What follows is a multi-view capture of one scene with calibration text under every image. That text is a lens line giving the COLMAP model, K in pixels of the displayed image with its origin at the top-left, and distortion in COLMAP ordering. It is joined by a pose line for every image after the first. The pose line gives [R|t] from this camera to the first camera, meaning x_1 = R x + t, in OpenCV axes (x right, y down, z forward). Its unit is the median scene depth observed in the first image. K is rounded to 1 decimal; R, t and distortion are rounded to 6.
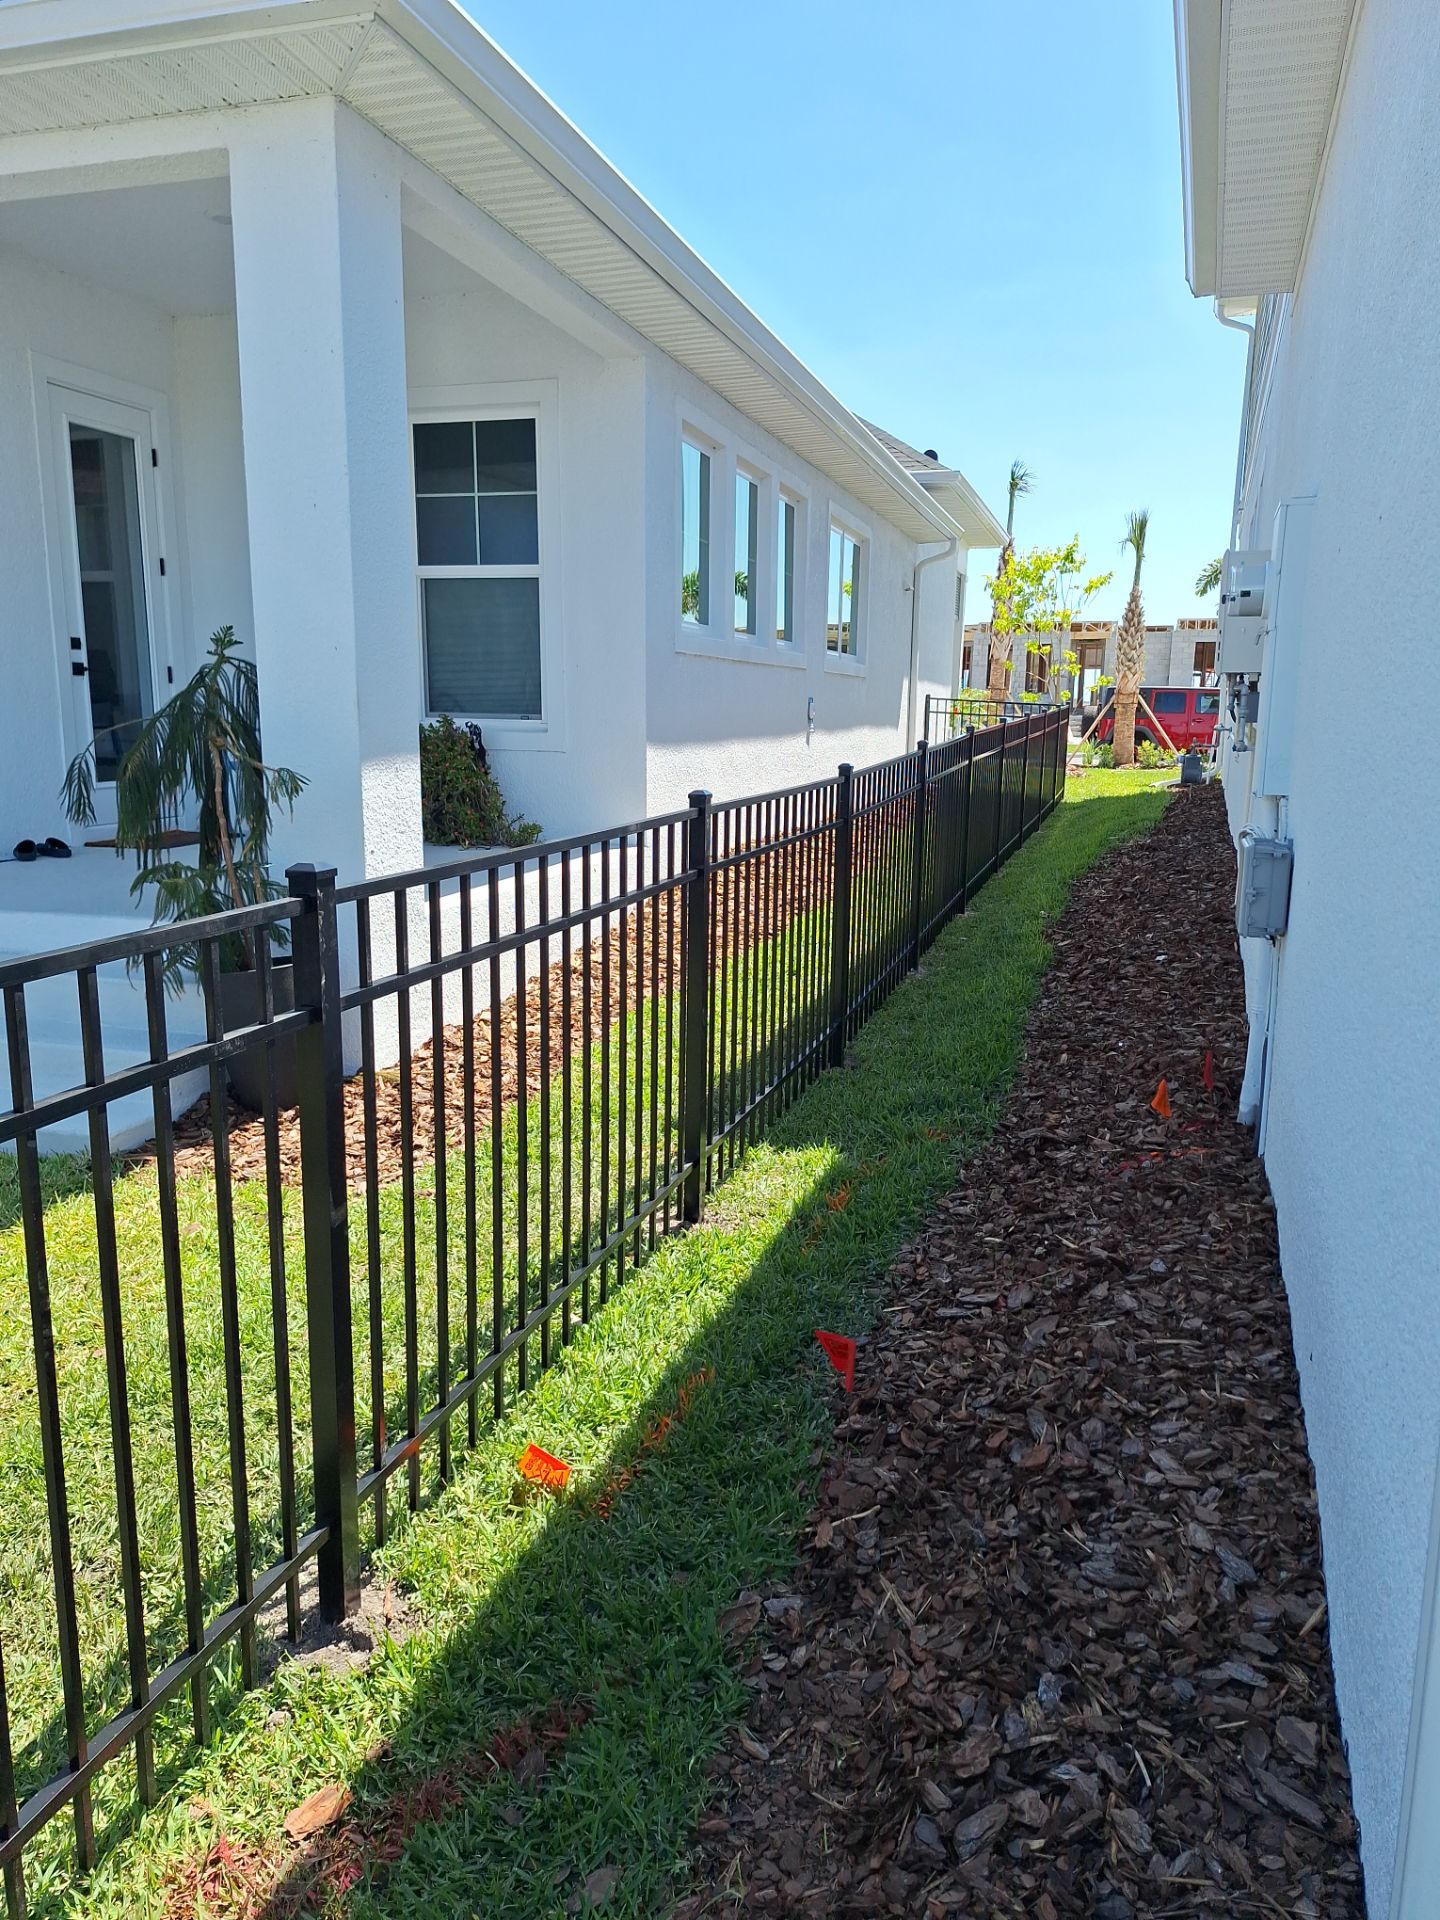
lens RADIAL K [[1326.2, 0, 716.5], [0, 1326.2, 956.5], [0, 0, 1]] dist [0.087103, -0.118449]
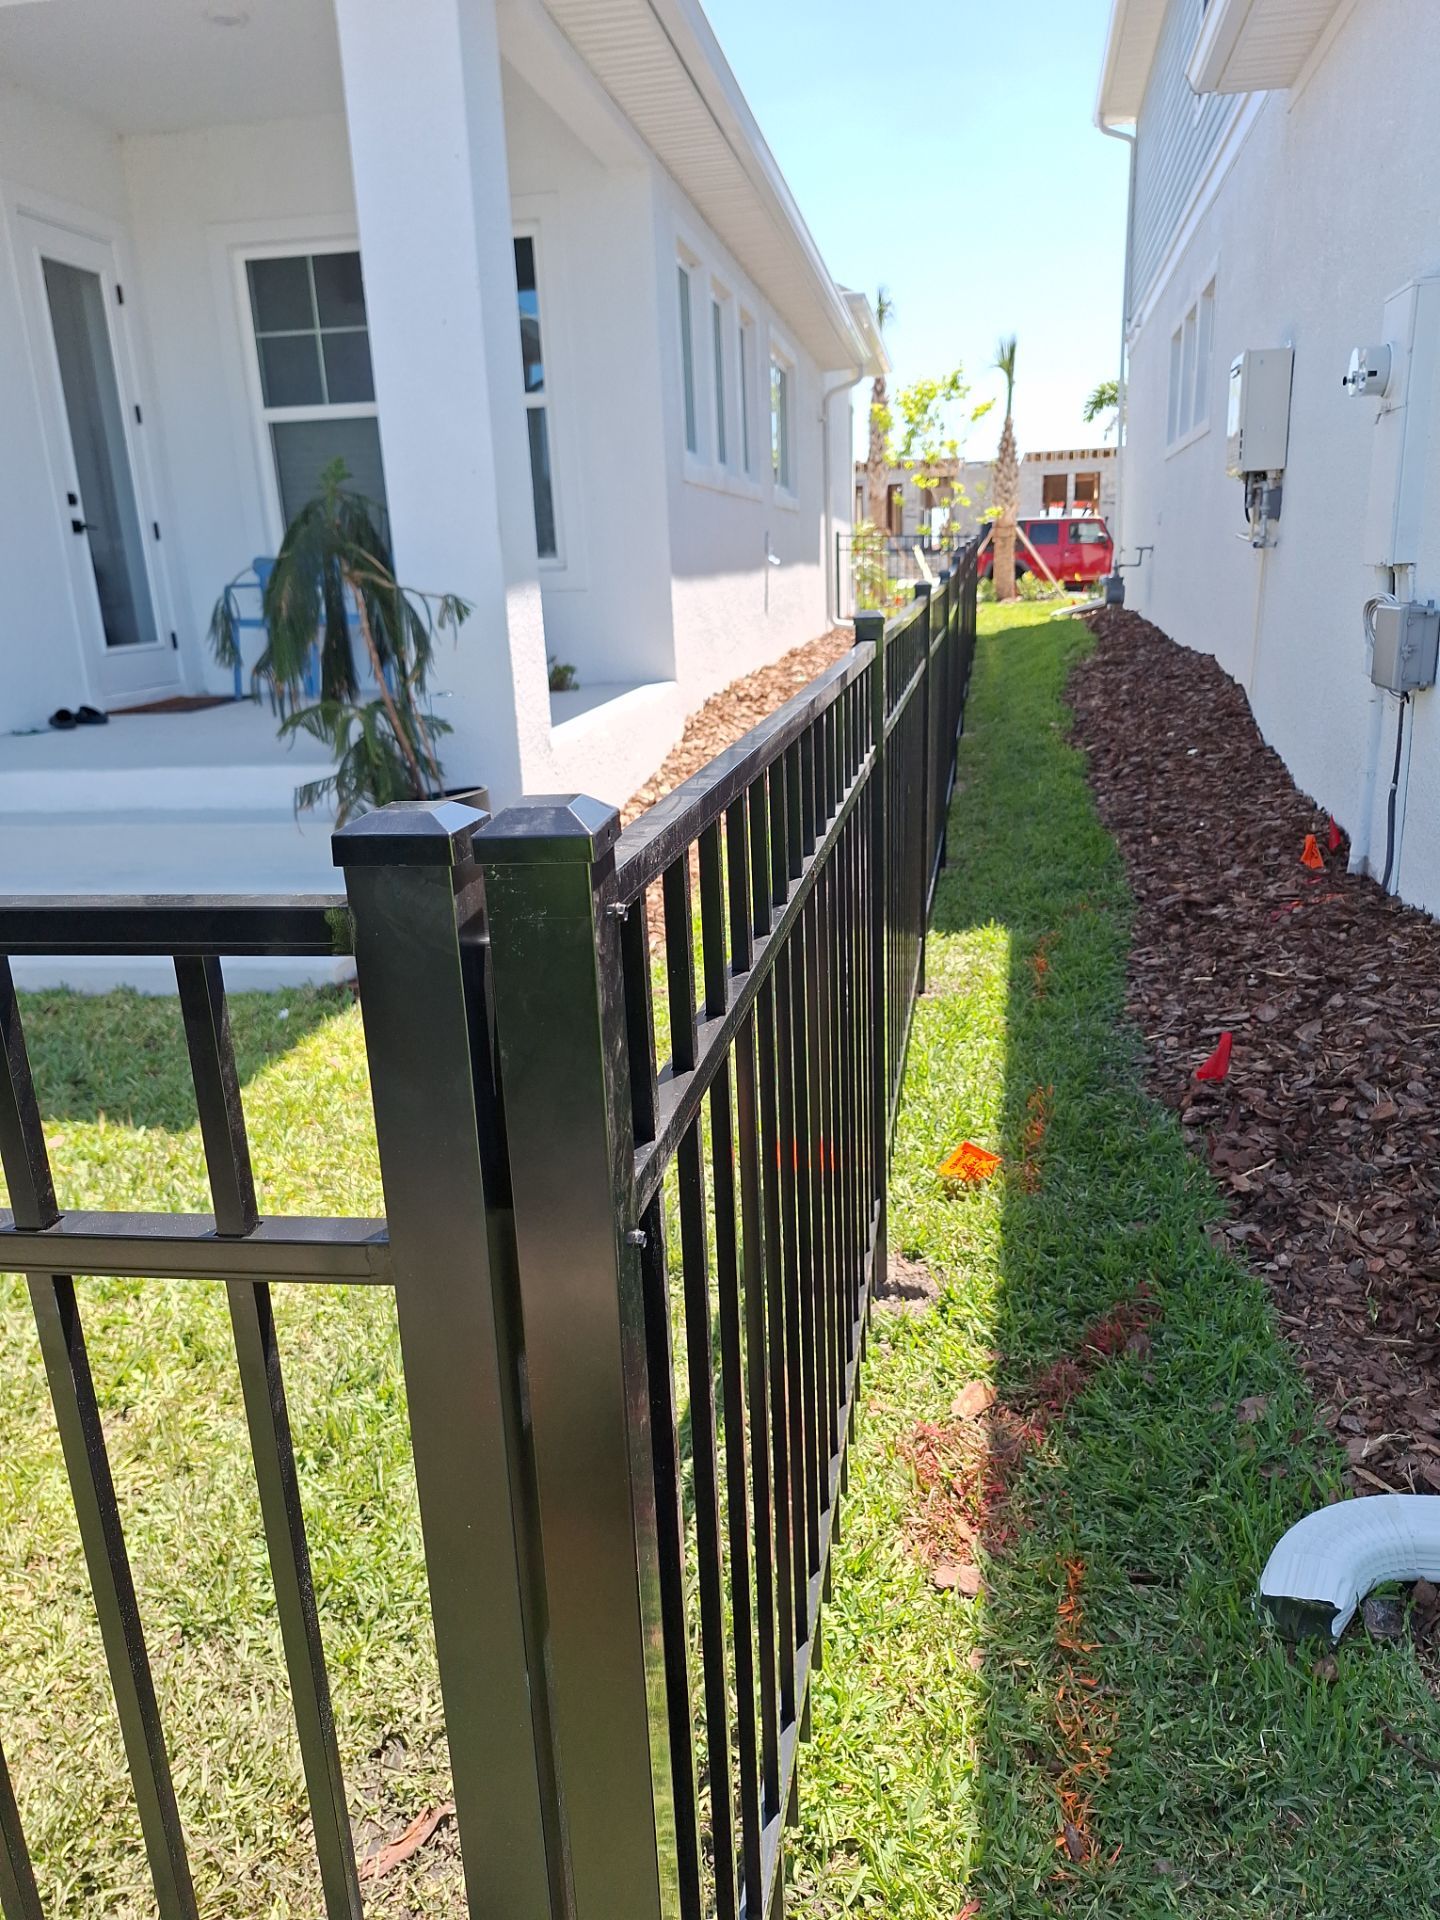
lens RADIAL K [[1343.8, 0, 720.0], [0, 1343.8, 960.0], [0, 0, 1]] dist [0.093718, -0.103137]
pose [[0.990067, -0.085507, 0.111606, -0.178526], [0.074310, 0.992117, 0.100901, 0.028986], [-0.119354, -0.091605, 0.988617, -0.041605]]
